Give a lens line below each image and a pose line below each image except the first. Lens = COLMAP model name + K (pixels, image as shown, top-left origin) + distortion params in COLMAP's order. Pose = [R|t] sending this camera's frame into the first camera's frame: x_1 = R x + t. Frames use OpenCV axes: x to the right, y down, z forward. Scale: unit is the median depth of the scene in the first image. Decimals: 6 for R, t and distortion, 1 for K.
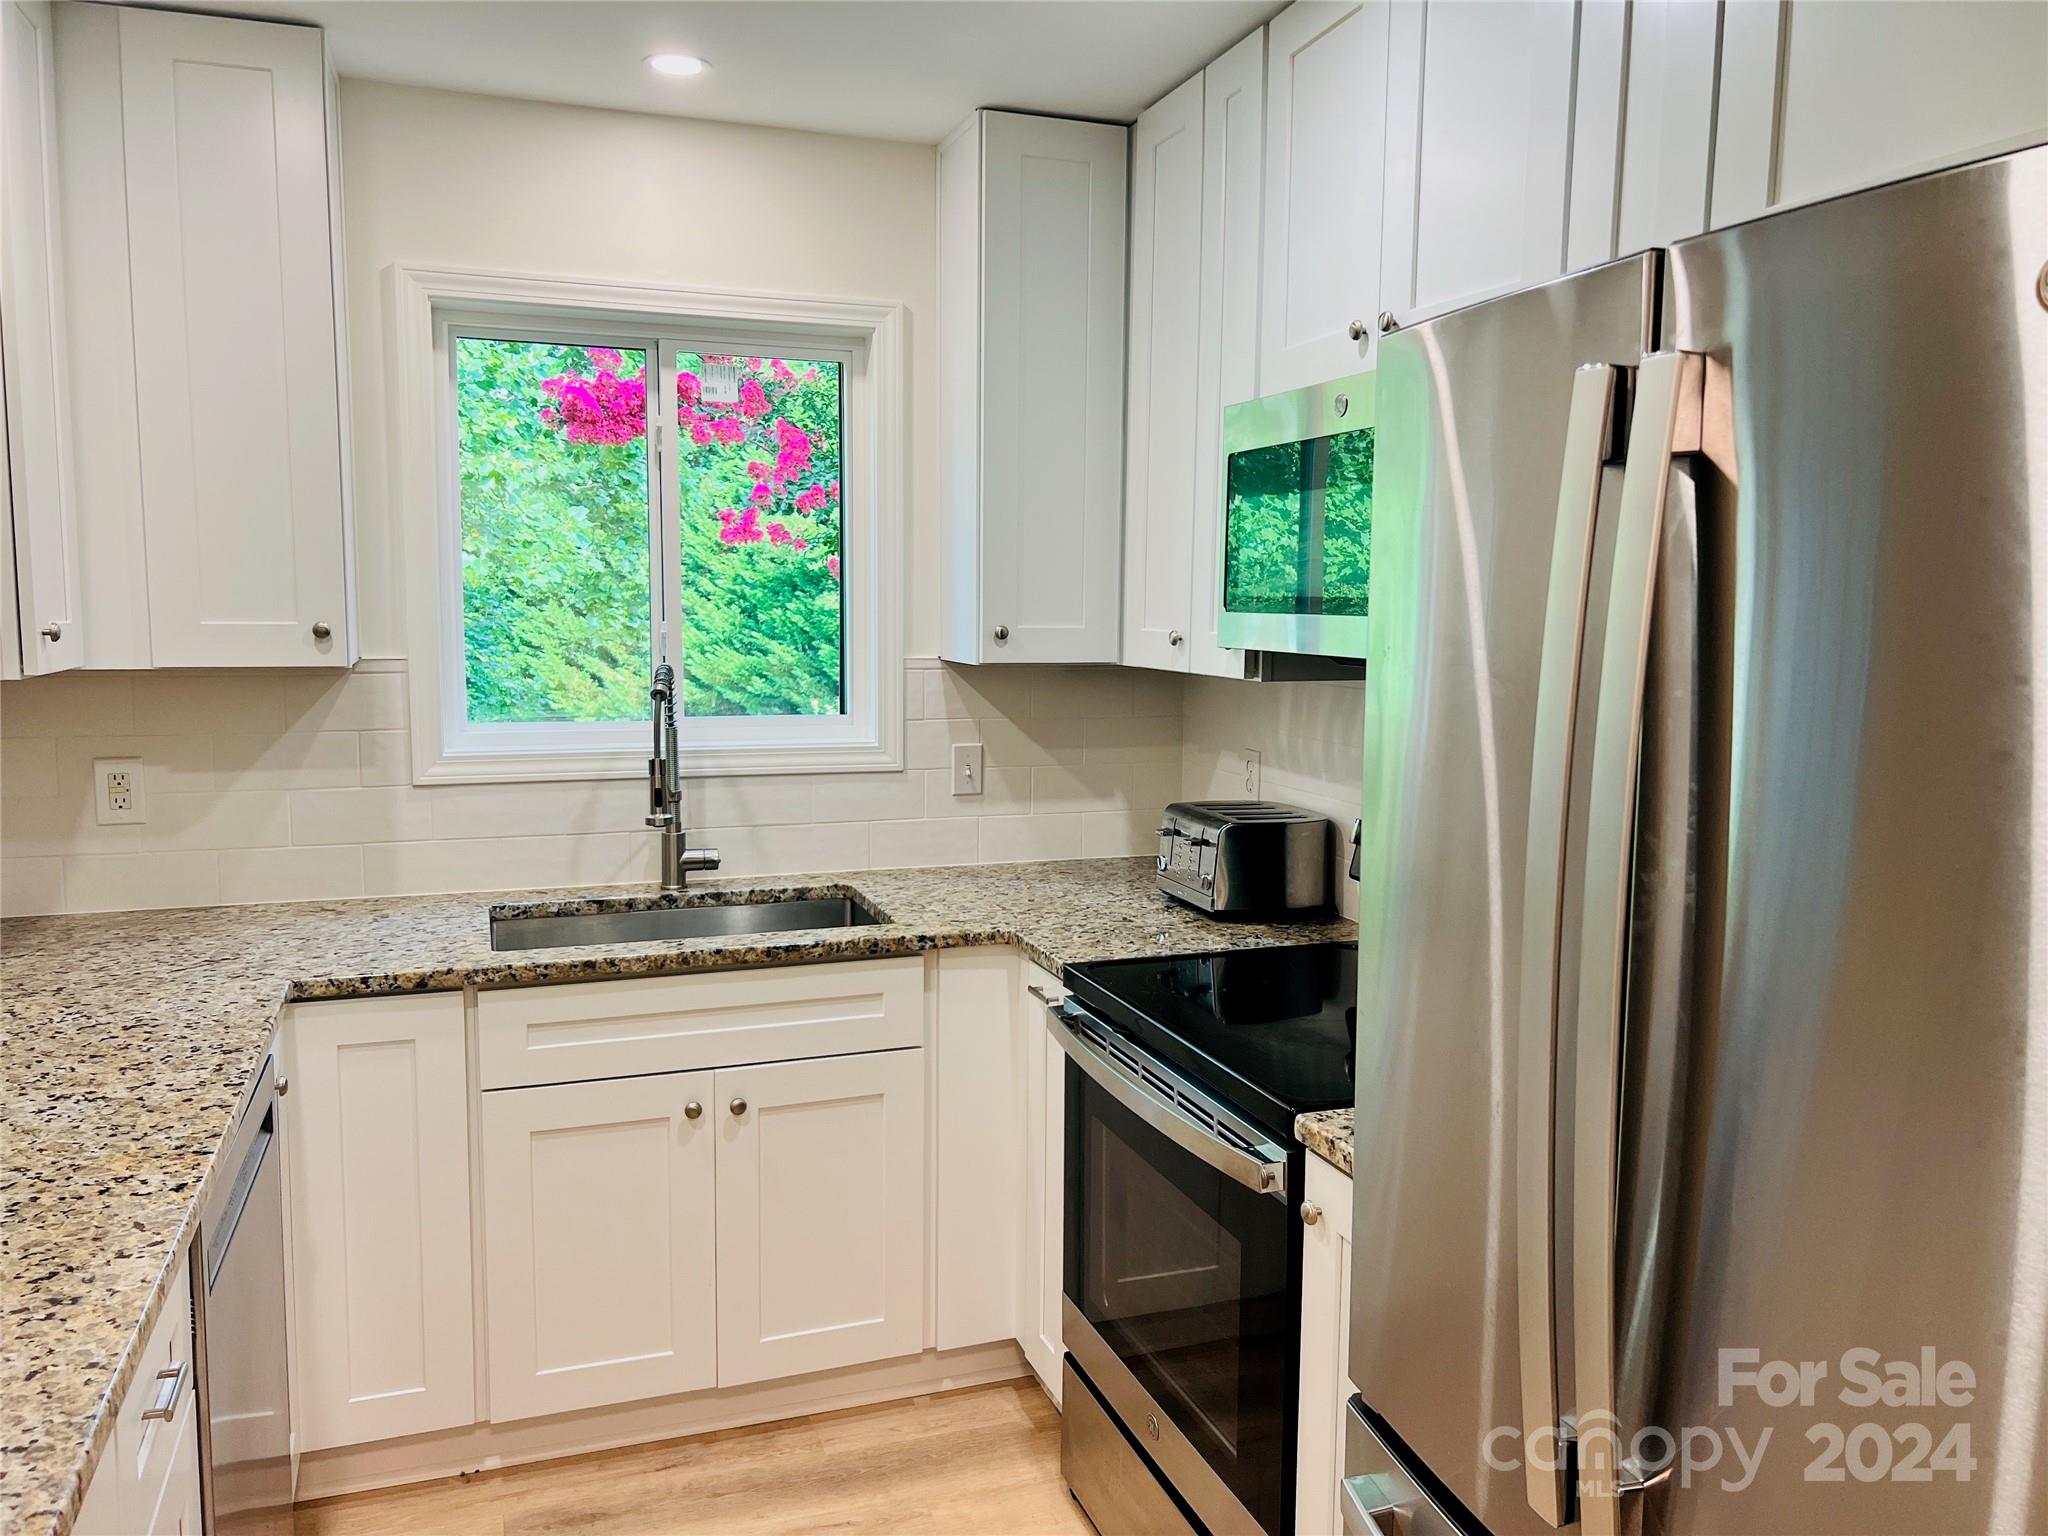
lens RADIAL K [[1530.1, 0, 1042.8], [0, 1530.1, 762.2], [0, 0, 1]] dist [0.039381, -0.040193]
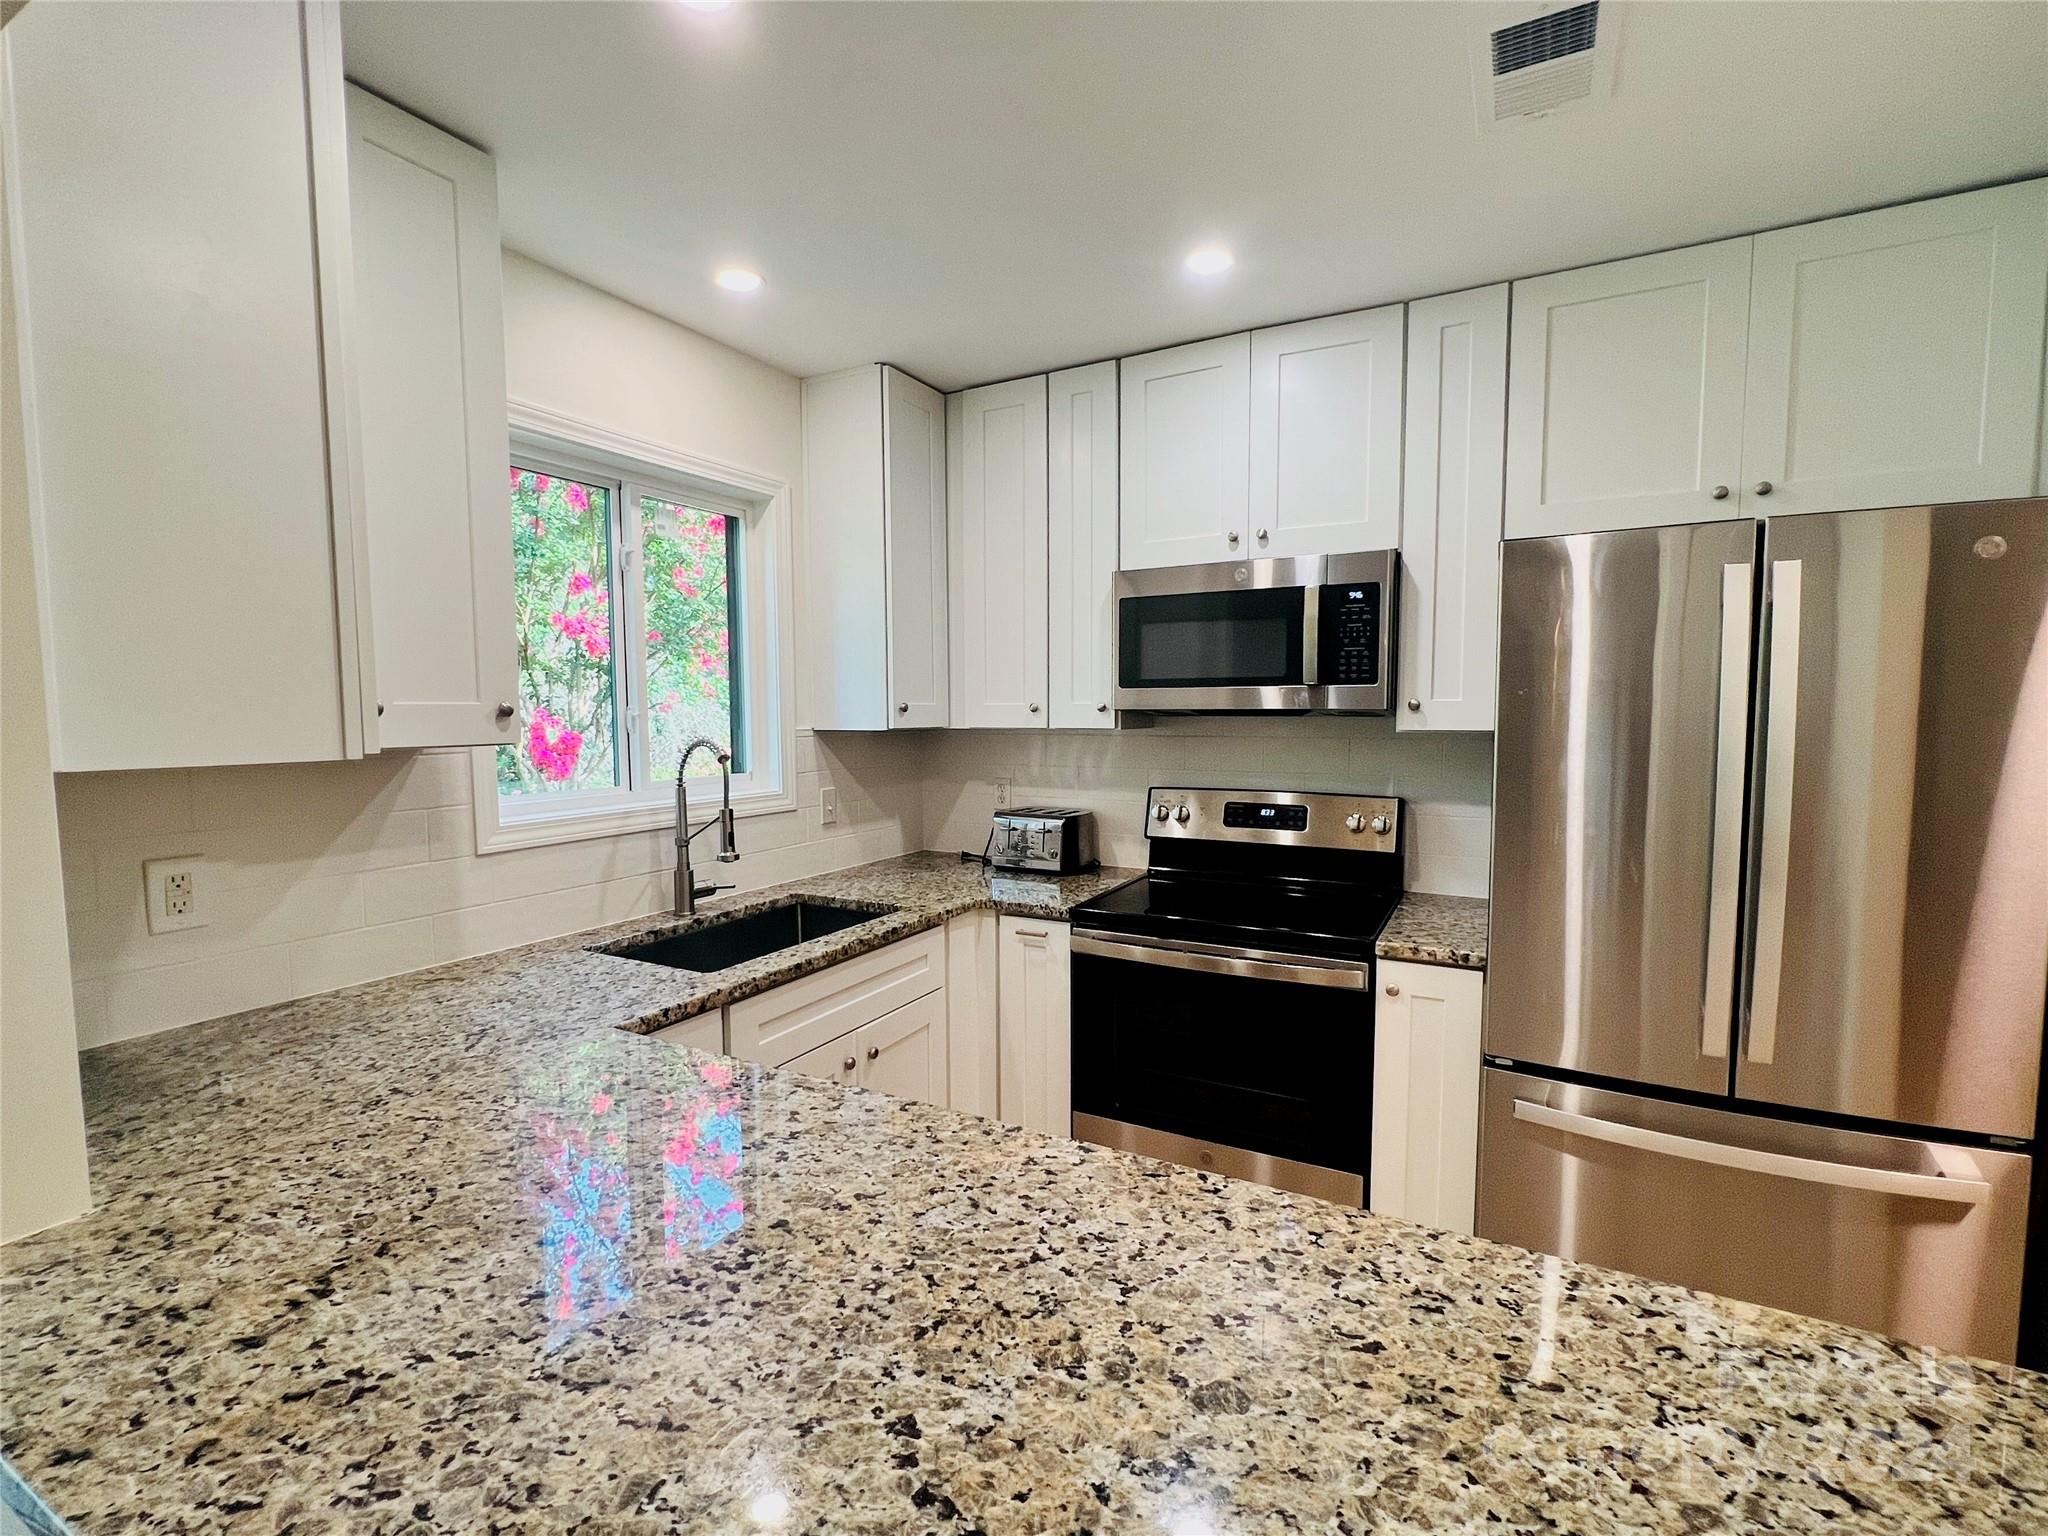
lens RADIAL K [[912.7, 0, 1025.5], [0, 912.7, 769.9], [0, 0, 1]] dist [0.000345, -0.000248]
pose [[0.754619, -0.059196, 0.653488, -0.559428], [0.085029, 0.996347, -0.007933, -0.007383], [-0.650631, 0.061552, 0.756896, 0.259856]]
